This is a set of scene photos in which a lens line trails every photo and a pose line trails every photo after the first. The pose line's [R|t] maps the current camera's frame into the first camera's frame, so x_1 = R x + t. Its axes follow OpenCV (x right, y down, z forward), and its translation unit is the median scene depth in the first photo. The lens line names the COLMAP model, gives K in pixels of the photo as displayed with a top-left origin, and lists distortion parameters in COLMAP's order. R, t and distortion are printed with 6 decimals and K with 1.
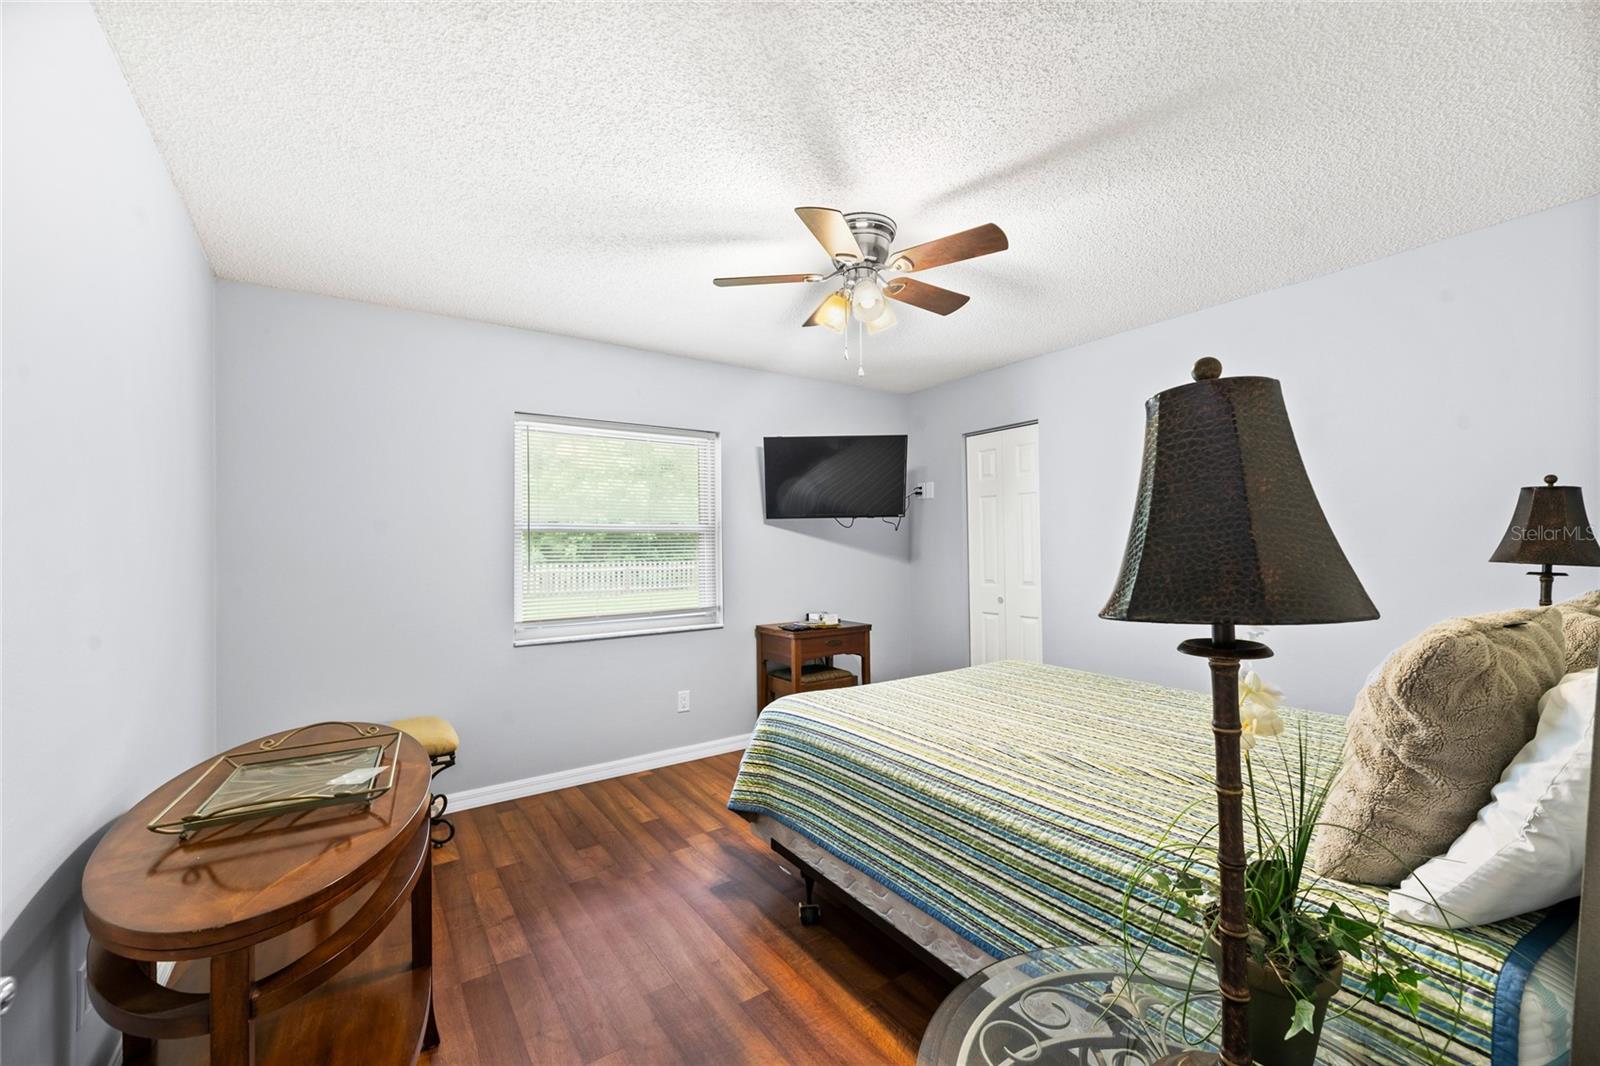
lens RADIAL K [[652.8, 0, 803.6], [0, 652.8, 538.6], [0, 0, 1]] dist [0.001148, -0.000134]
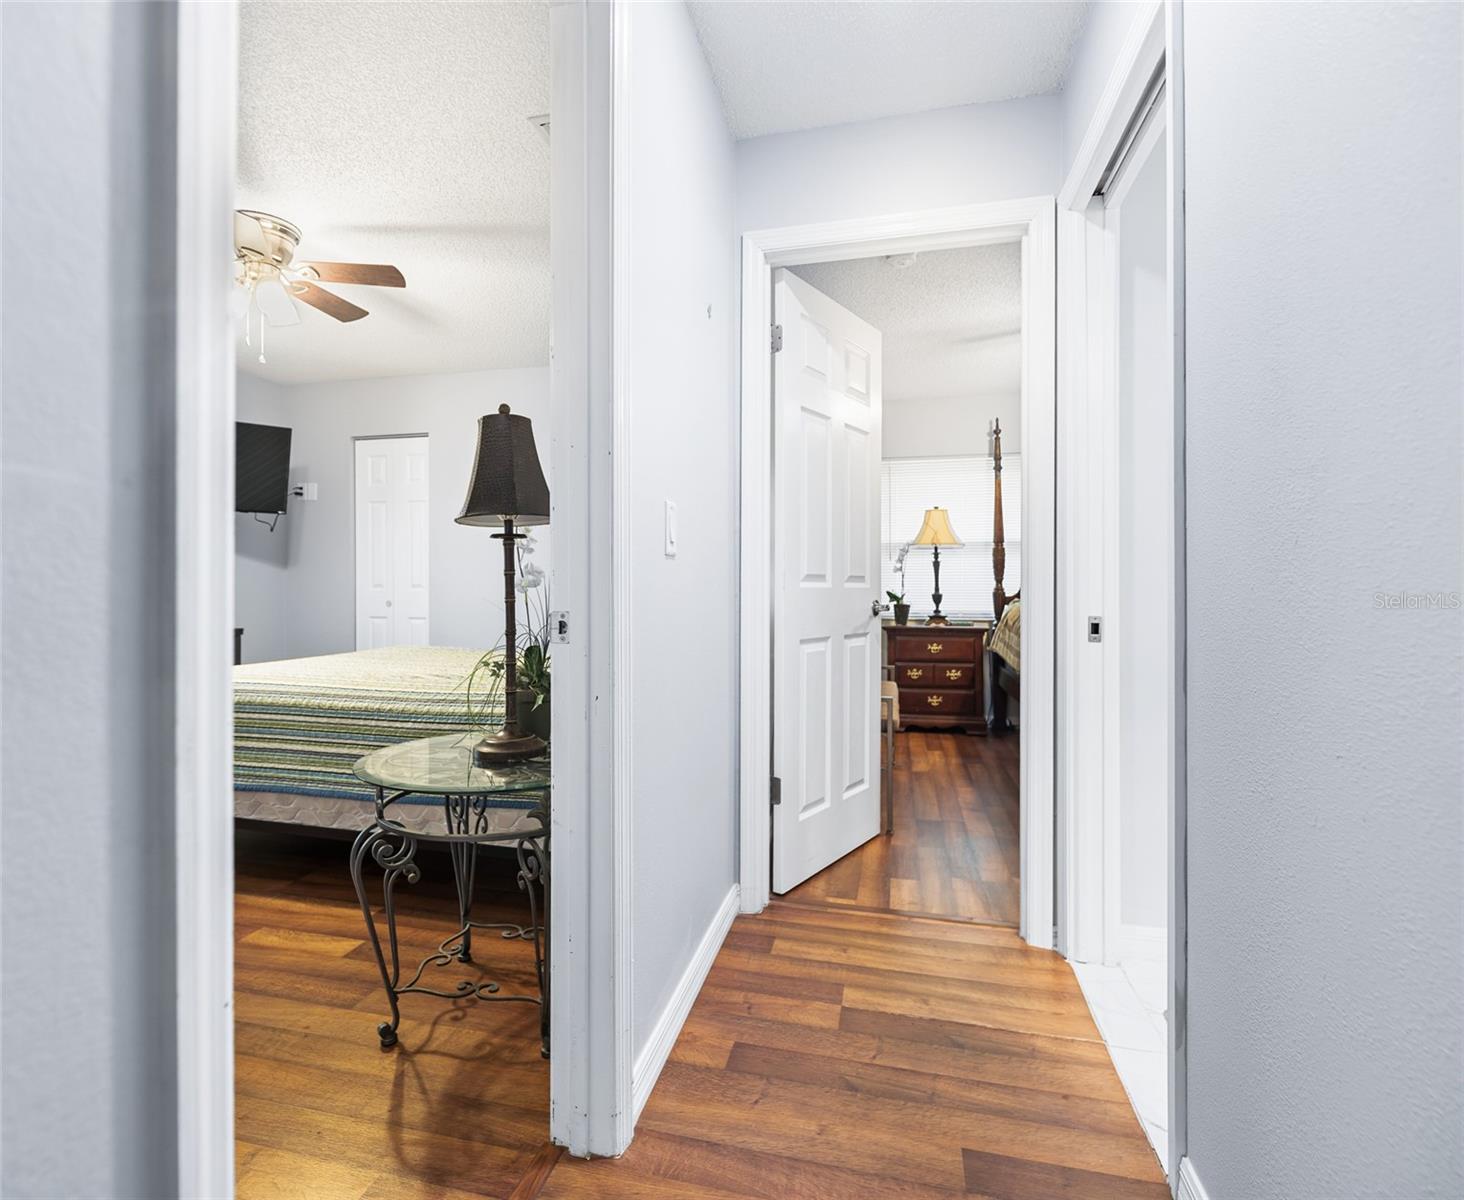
lens RADIAL K [[741.8, 0, 710.9], [0, 741.8, 595.7], [0, 0, 1]] dist [0.004231, 0.000439]
pose [[0.758015, 0.007056, 0.652199, -0.185948], [-0.023347, 0.999594, 0.016321, 0.120910], [-0.651819, -0.027599, 0.757872, -0.528239]]
